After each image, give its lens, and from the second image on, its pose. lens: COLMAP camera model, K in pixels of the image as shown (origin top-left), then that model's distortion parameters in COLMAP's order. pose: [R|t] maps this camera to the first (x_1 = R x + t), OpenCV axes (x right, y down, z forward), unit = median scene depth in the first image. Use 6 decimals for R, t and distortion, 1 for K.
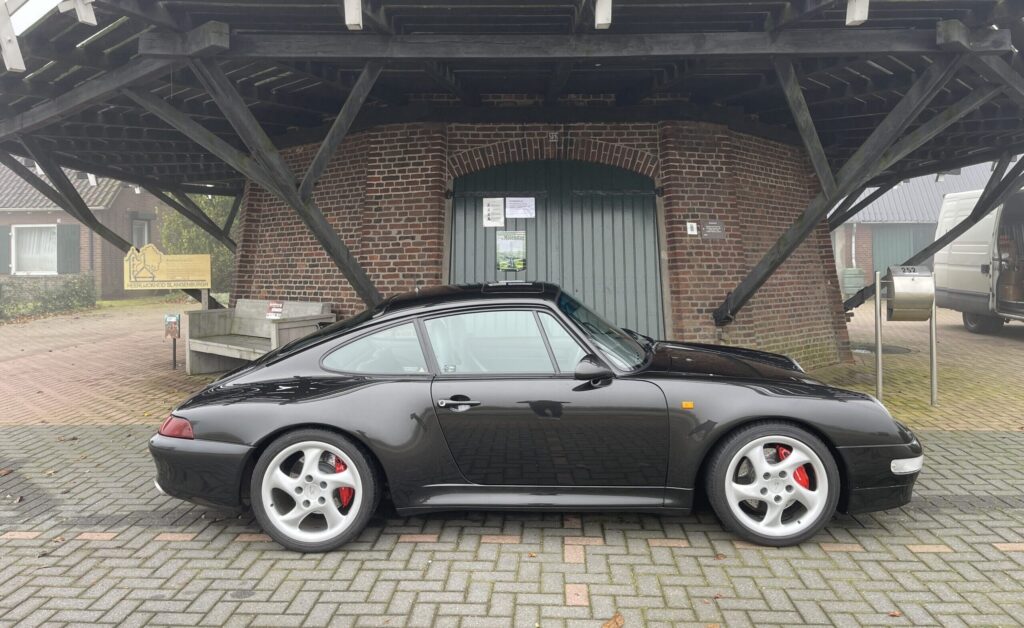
lens RADIAL K [[773.1, 0, 508.2], [0, 773.1, 251.3], [0, 0, 1]] dist [0.073917, -0.070585]
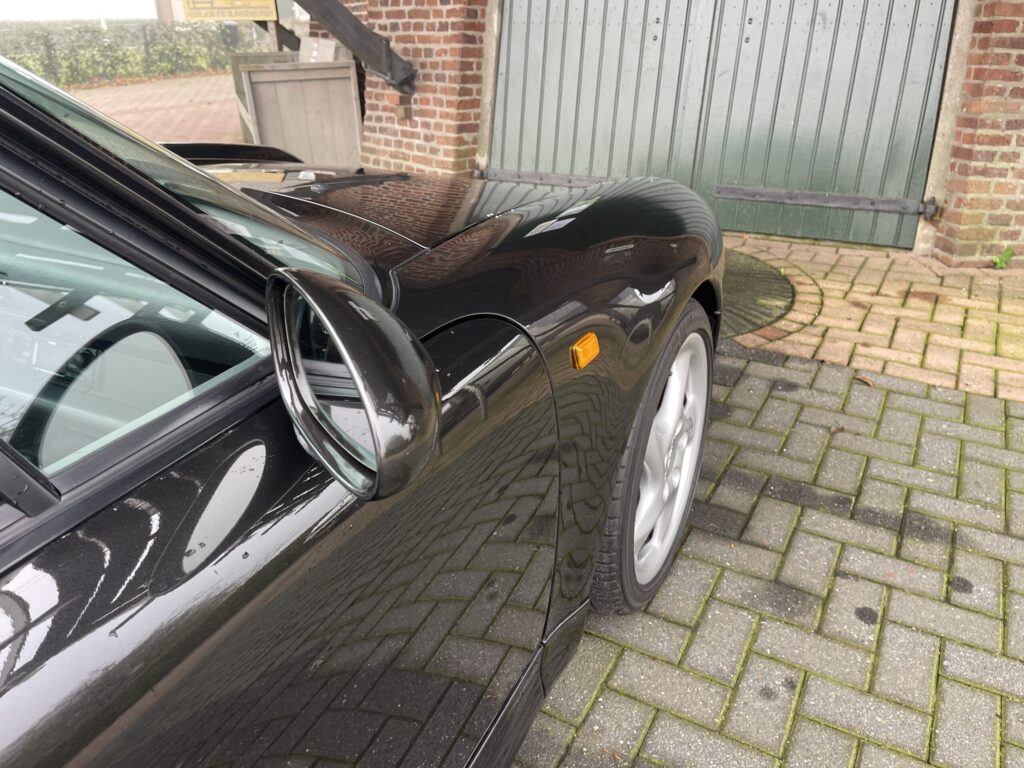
lens RADIAL K [[774.5, 0, 511.2], [0, 774.5, 379.4], [0, 0, 1]] dist [0.077238, -0.102556]
pose [[0.898001, 0.189728, -0.396985, 0.186588], [-0.001130, 0.903245, 0.429124, 0.043037], [0.439991, -0.384905, 0.811330, 0.467360]]
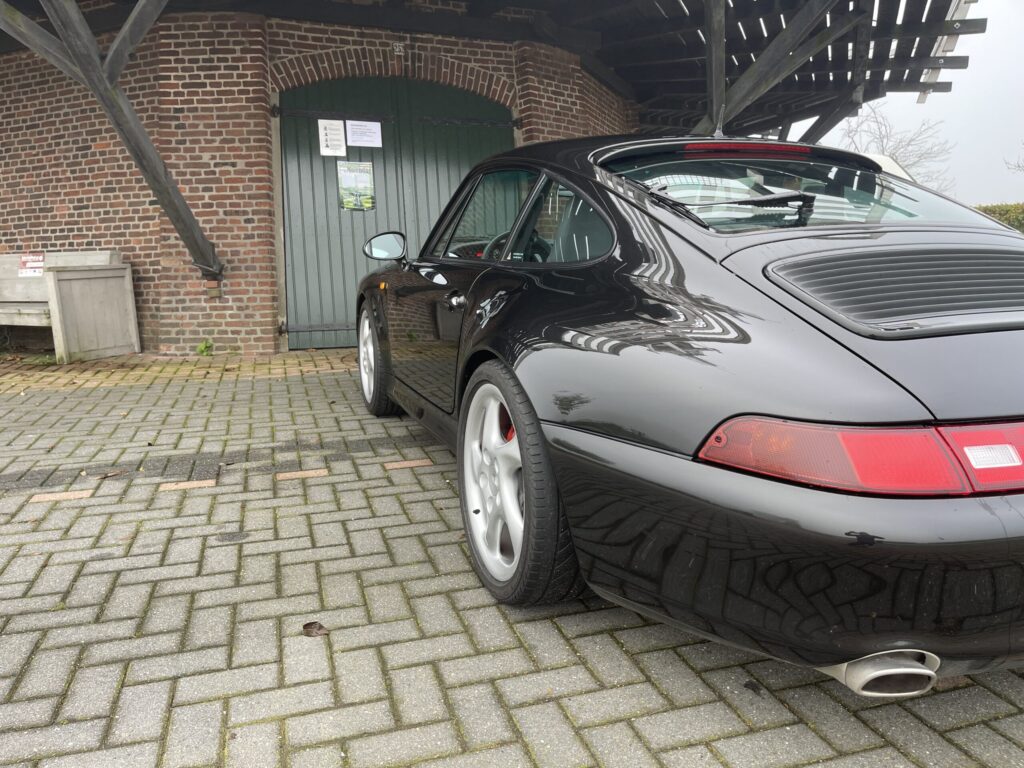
lens RADIAL K [[774.5, 0, 505.9], [0, 774.5, 391.9], [0, 0, 1]] dist [0.077238, -0.102556]
pose [[0.938230, -0.062252, 0.340366, -0.147169], [0.005979, 0.986453, 0.163938, 0.082277], [-0.345960, -0.151777, 0.925892, 0.117658]]
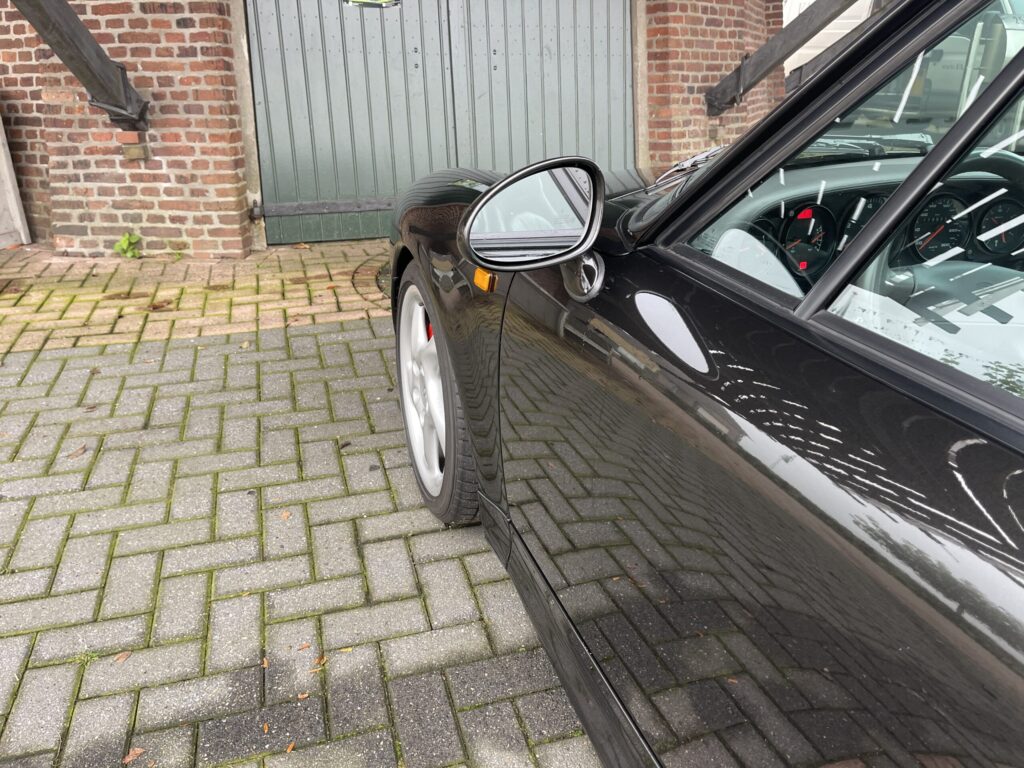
lens RADIAL K [[774.5, 0, 520.2], [0, 774.5, 374.9], [0, 0, 1]] dist [0.077238, -0.102556]
pose [[0.936366, -0.118740, 0.330333, -0.103543], [-0.015911, 0.925727, 0.377858, 0.053127], [-0.350665, -0.359070, 0.864930, 0.430221]]
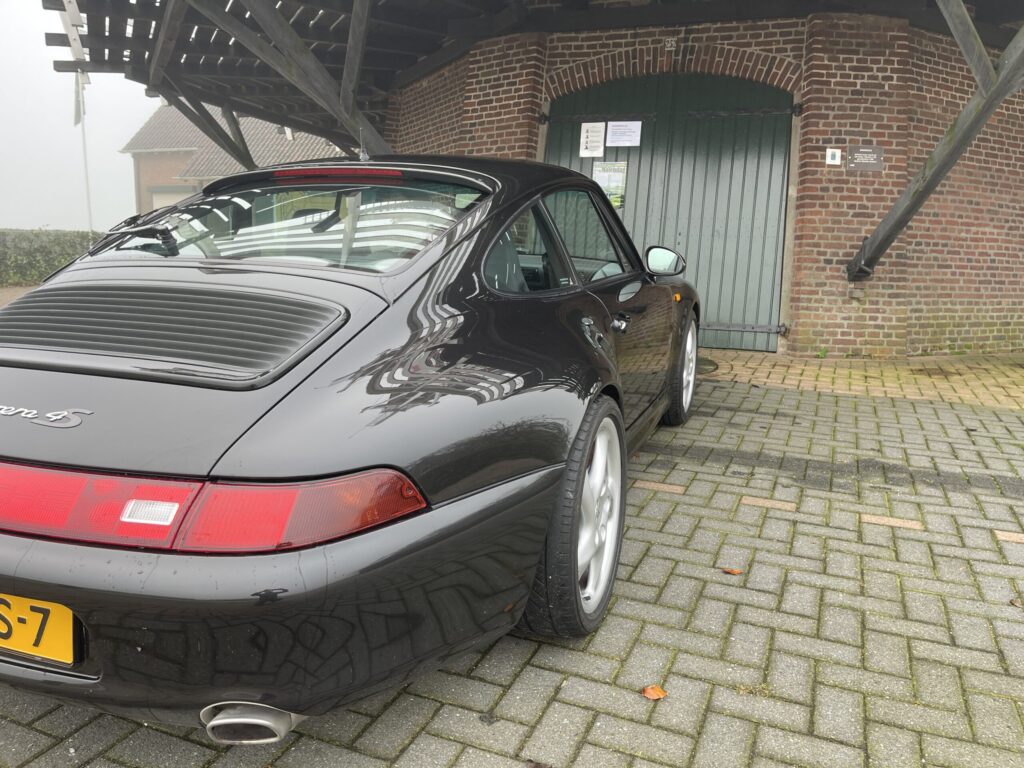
lens RADIAL K [[774.5, 0, 513.1], [0, 774.5, 393.3], [0, 0, 1]] dist [0.077238, -0.102556]
pose [[0.941566, 0.093629, -0.323553, 0.209592], [-0.030863, 0.980530, 0.193930, 0.062091], [0.335411, -0.172612, 0.926123, 0.104566]]
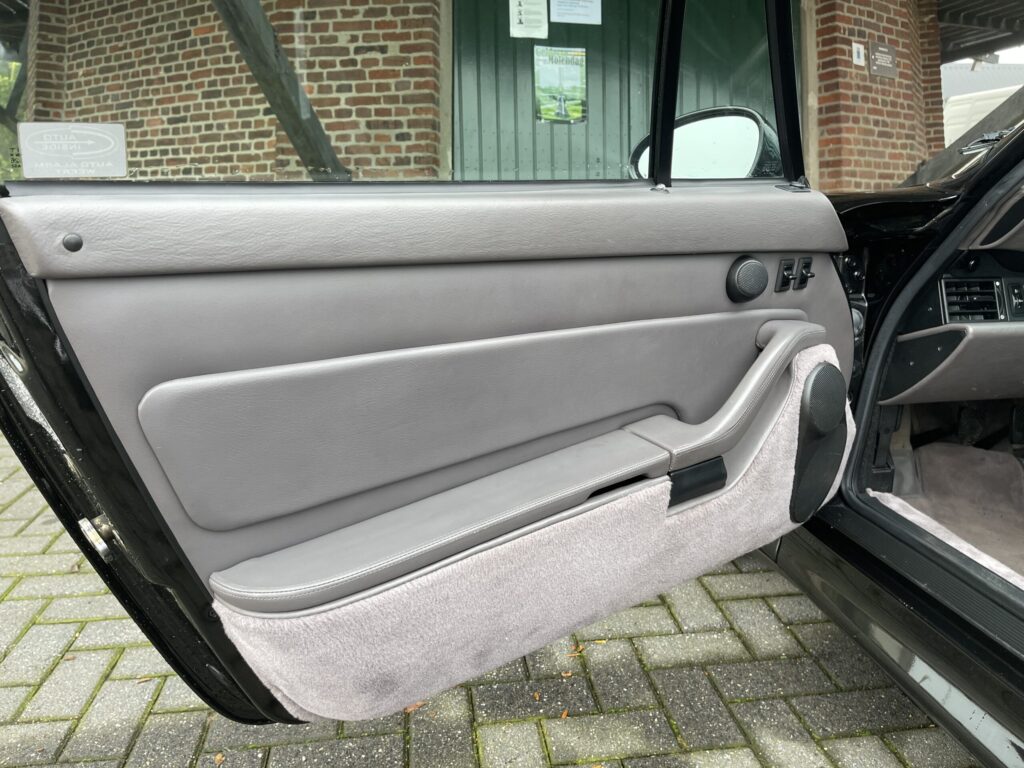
lens RADIAL K [[774.5, 0, 524.5], [0, 774.5, 376.5], [0, 0, 1]] dist [0.077238, -0.102556]
pose [[0.979949, -0.036436, 0.195888, -0.139191], [-0.007027, 0.976206, 0.216729, 0.082154], [-0.199124, -0.213760, 0.956377, 0.421955]]
